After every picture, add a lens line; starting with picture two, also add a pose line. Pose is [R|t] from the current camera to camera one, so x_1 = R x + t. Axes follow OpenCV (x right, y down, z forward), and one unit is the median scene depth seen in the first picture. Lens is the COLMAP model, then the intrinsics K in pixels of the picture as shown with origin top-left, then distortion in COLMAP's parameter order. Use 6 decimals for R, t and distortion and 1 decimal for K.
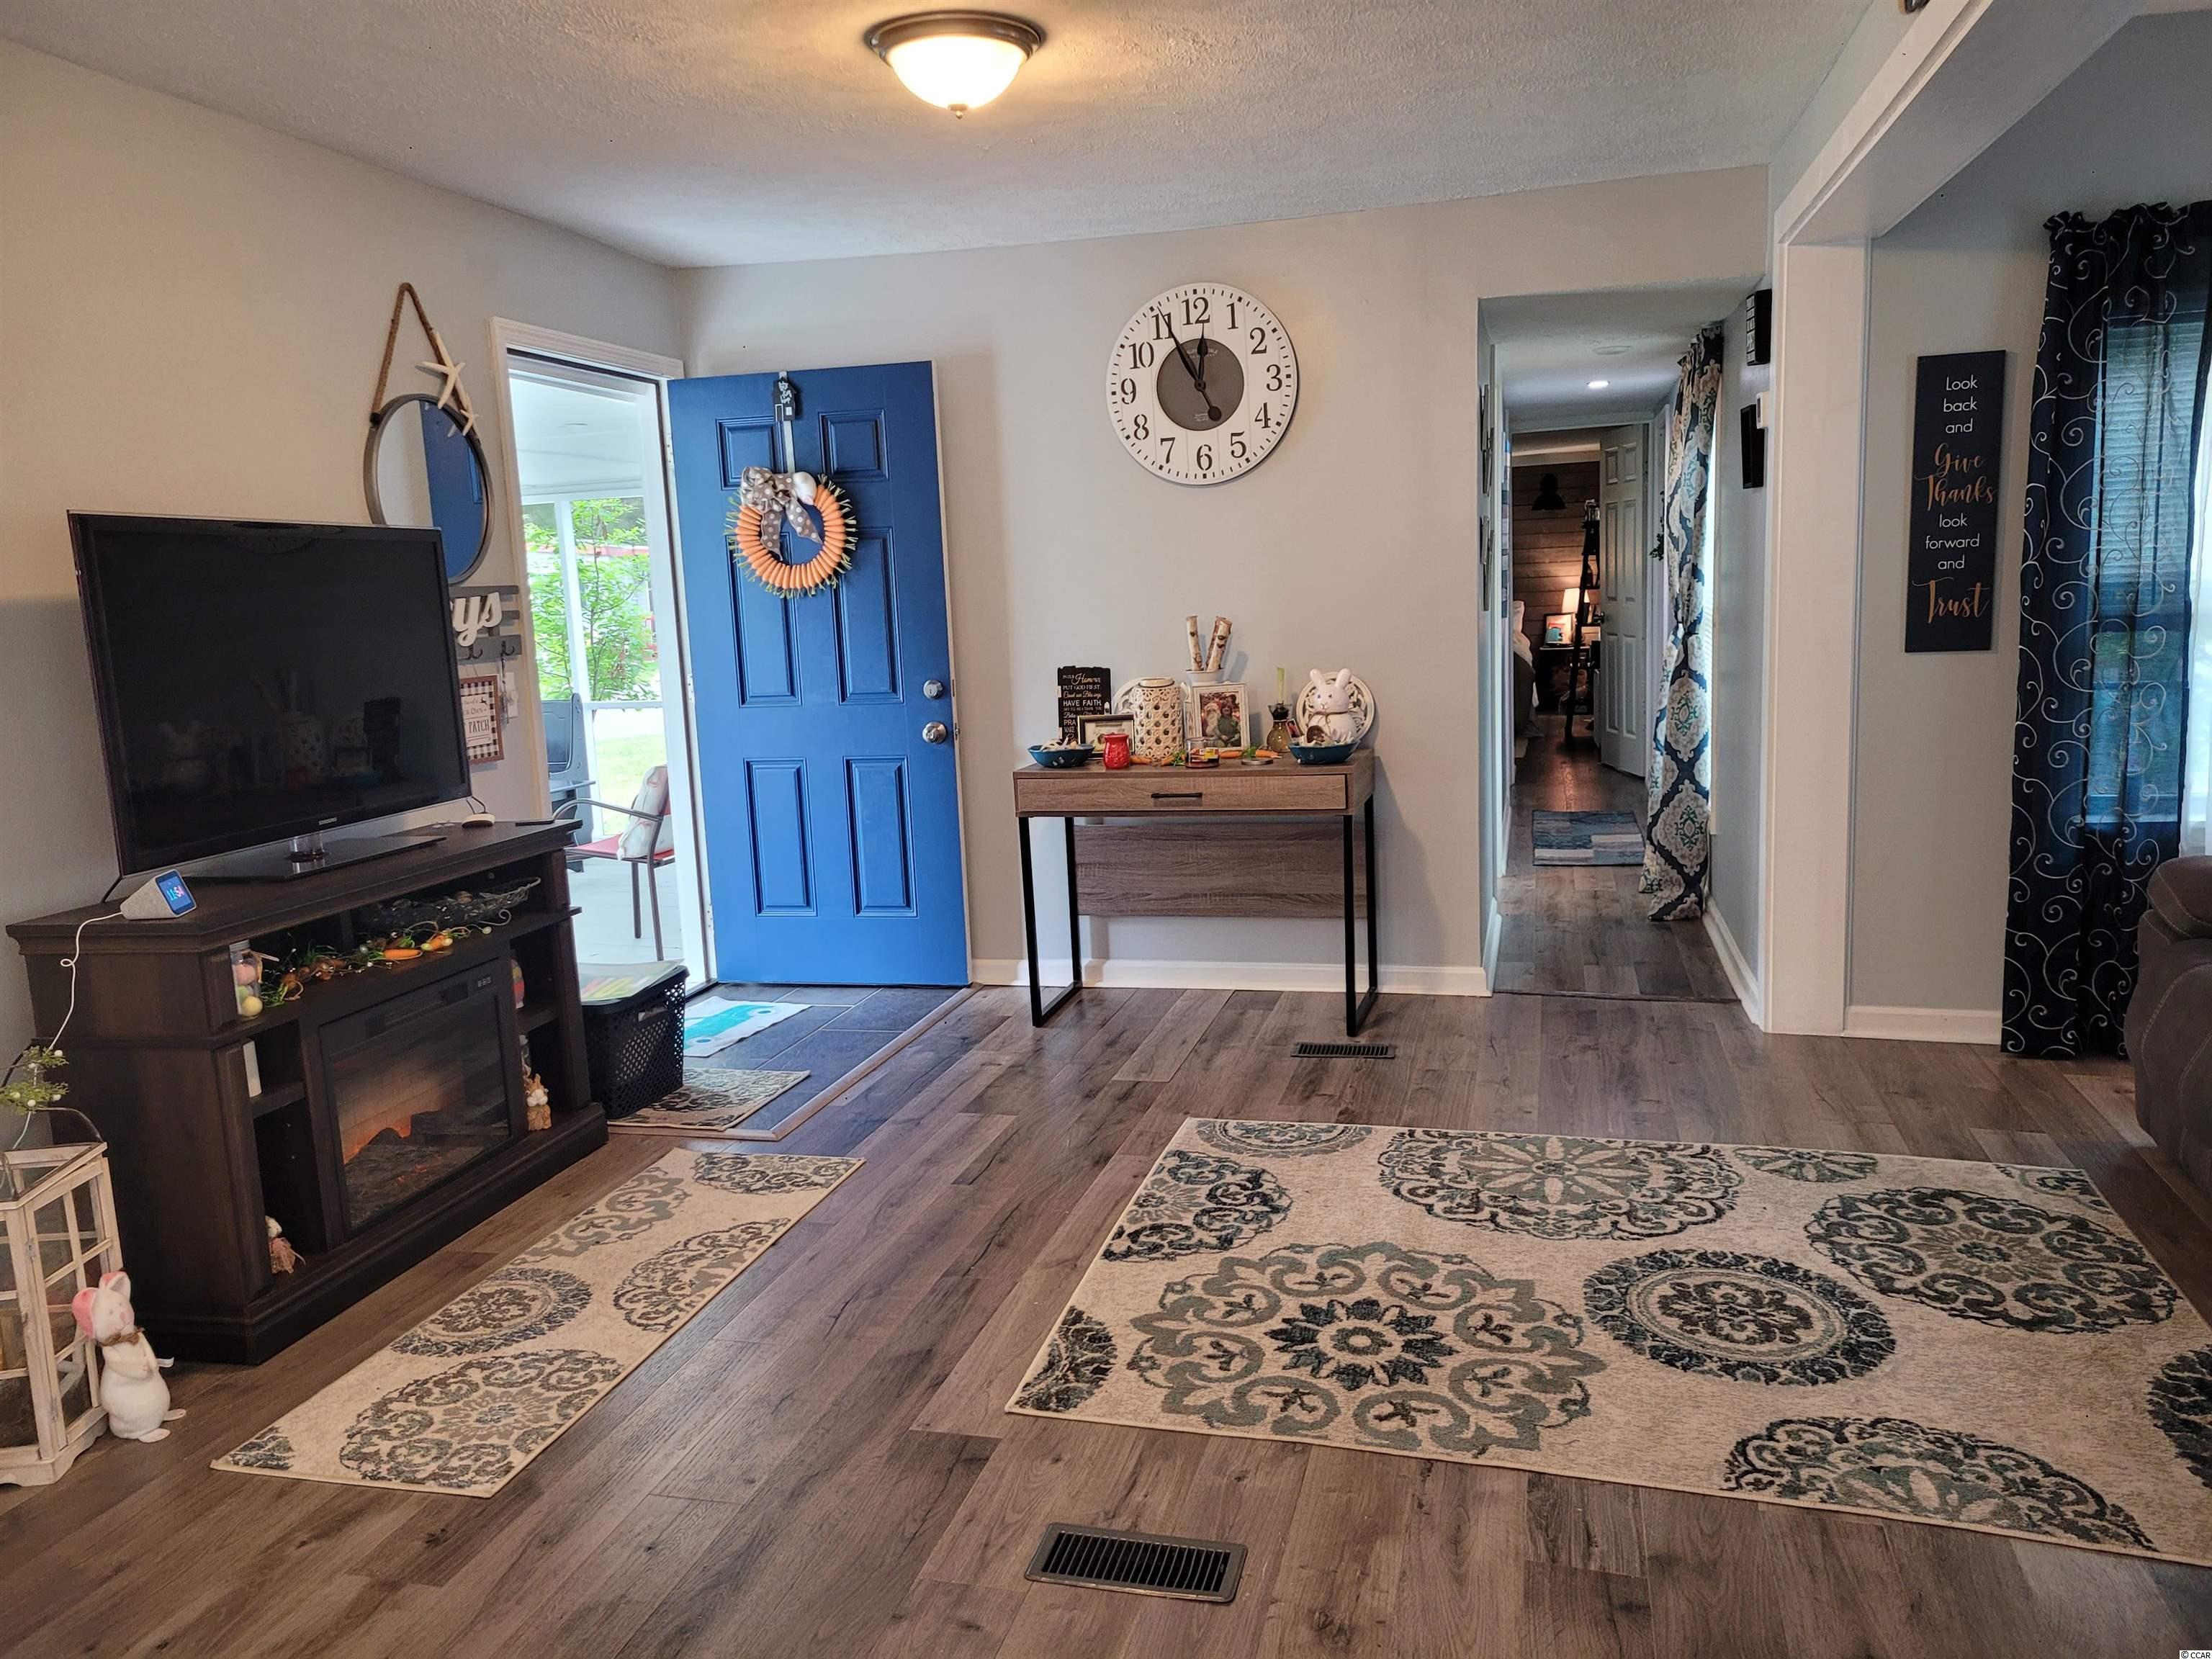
lens RADIAL K [[1646.2, 0, 1106.0], [0, 1646.2, 829.5], [0, 0, 1]] dist [0.052657, -0.043699]
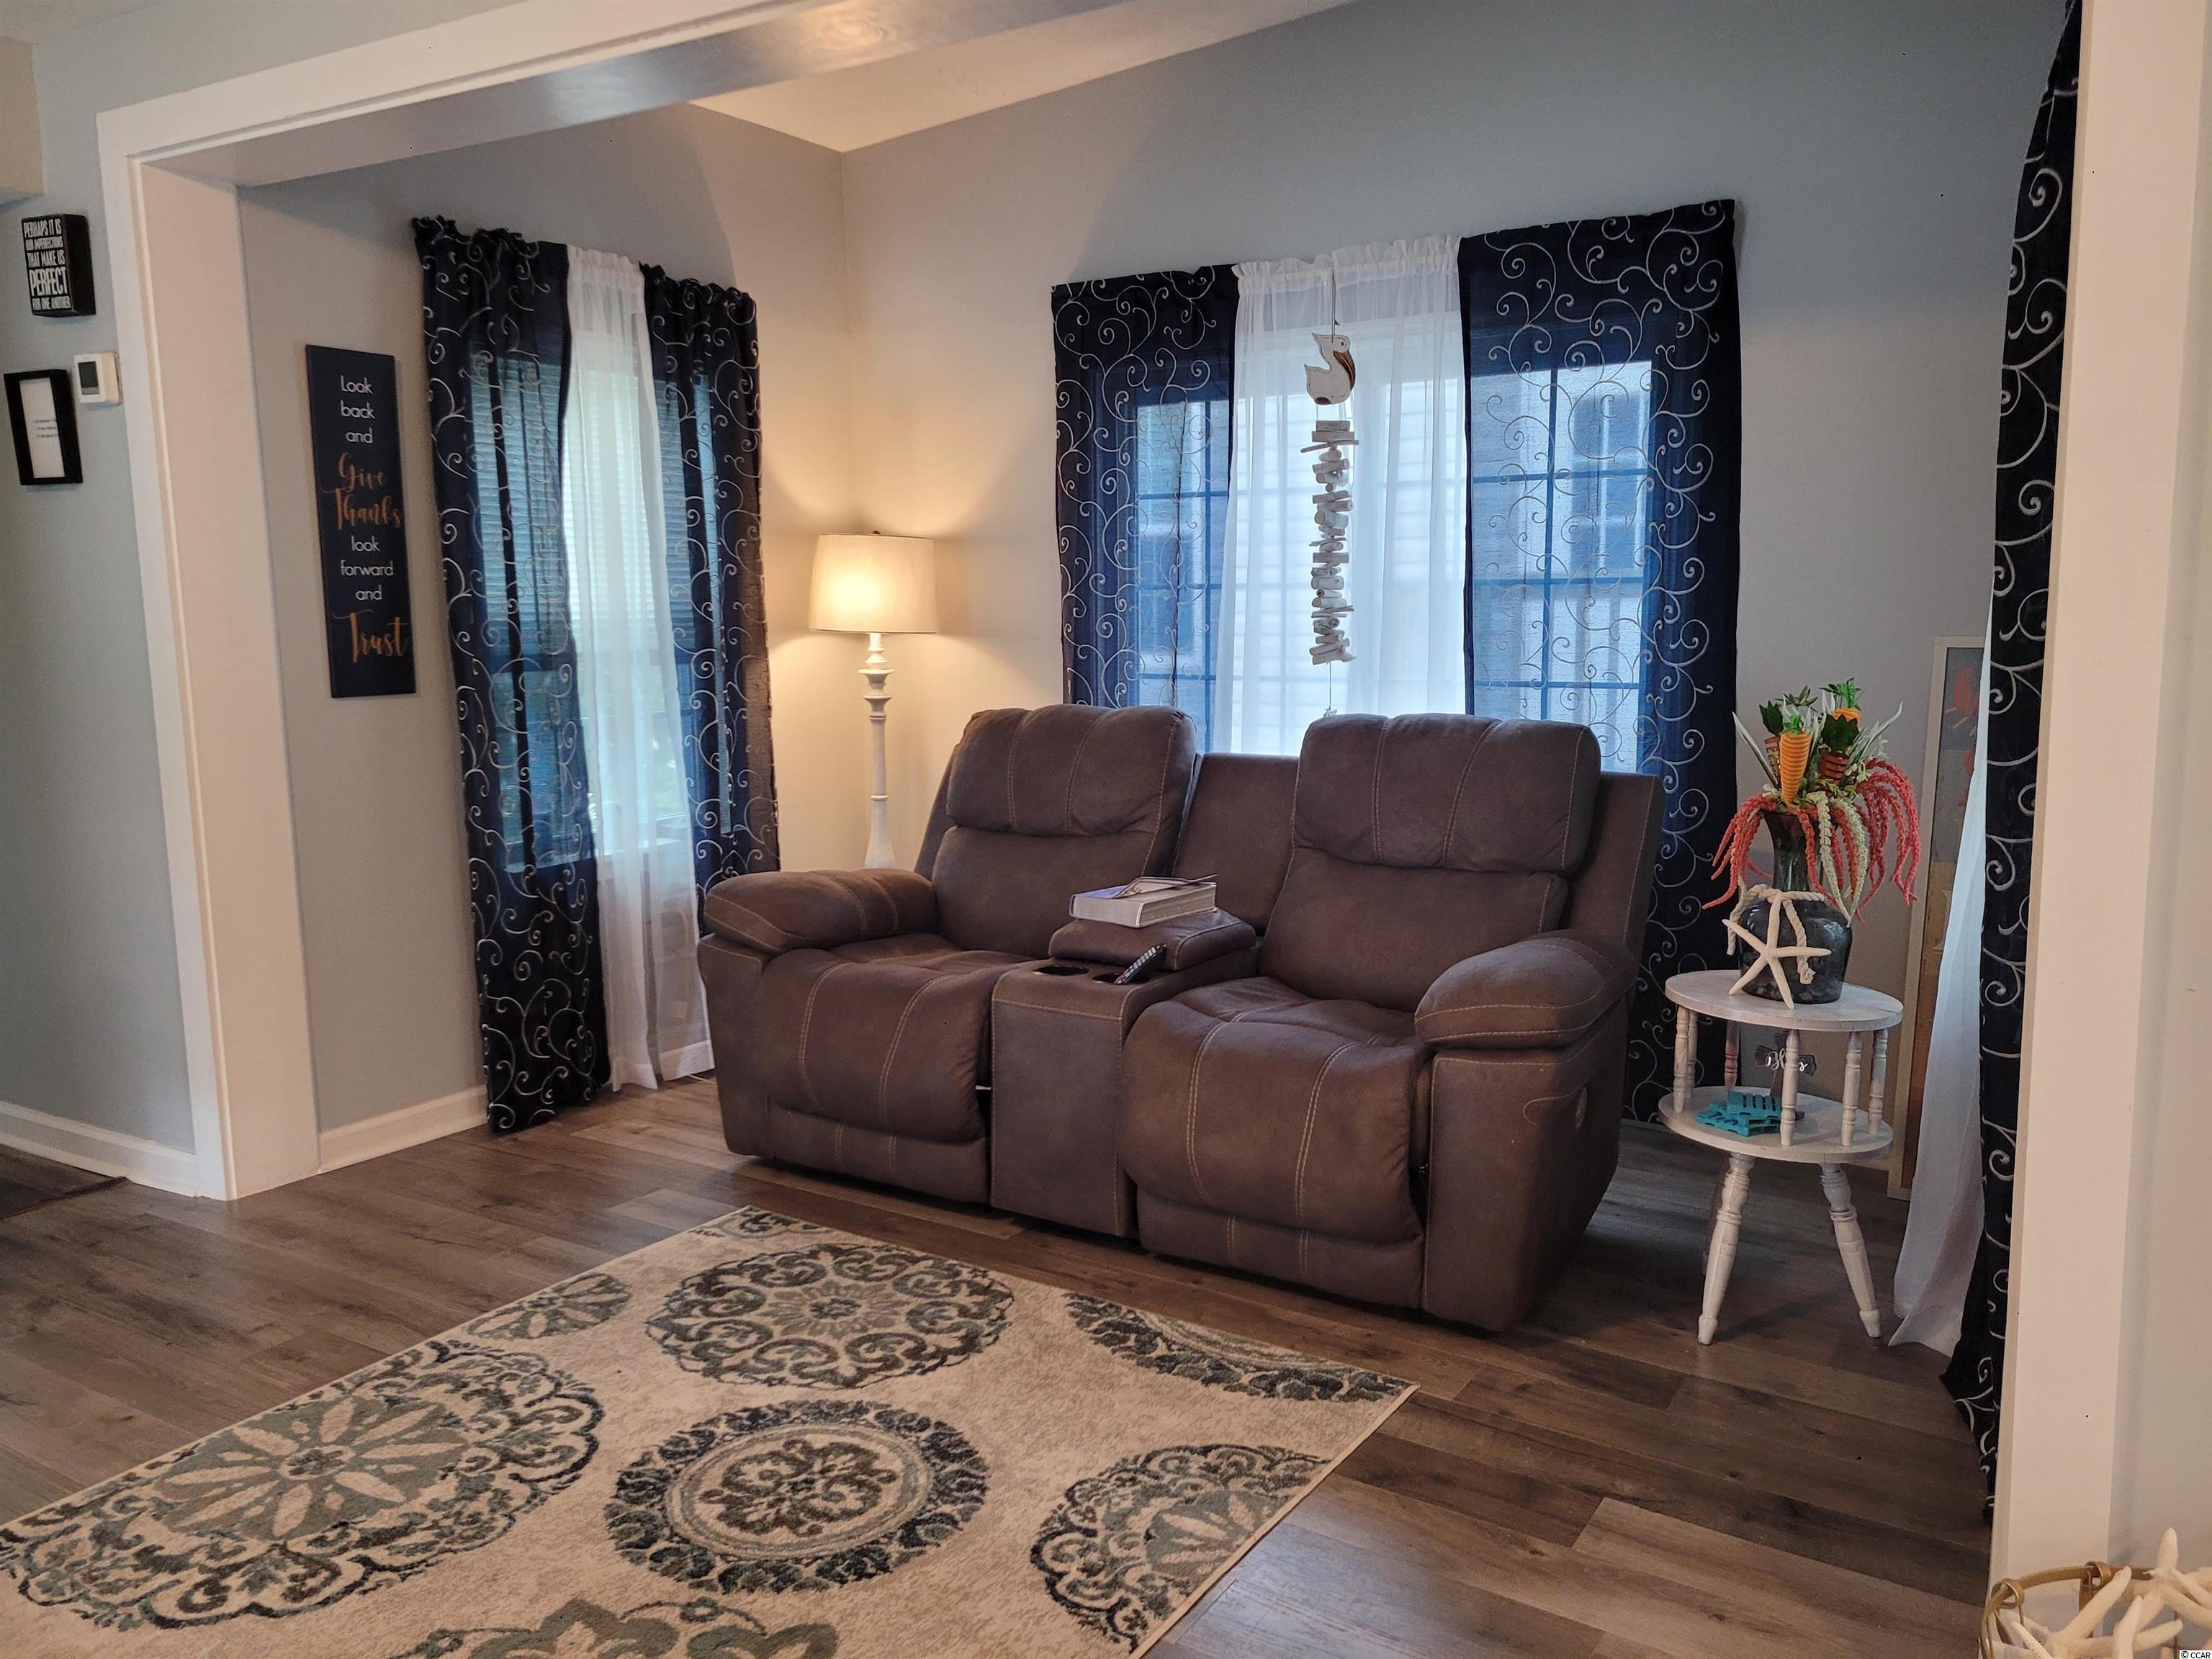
lens RADIAL K [[1646.2, 0, 1106.0], [0, 1646.2, 829.5], [0, 0, 1]] dist [0.052657, -0.043699]
pose [[0.288945, -0.098079, 0.952309, -0.258743], [0.148633, 0.987272, 0.056582, -0.038196], [-0.945737, 0.125195, 0.299845, 0.482306]]
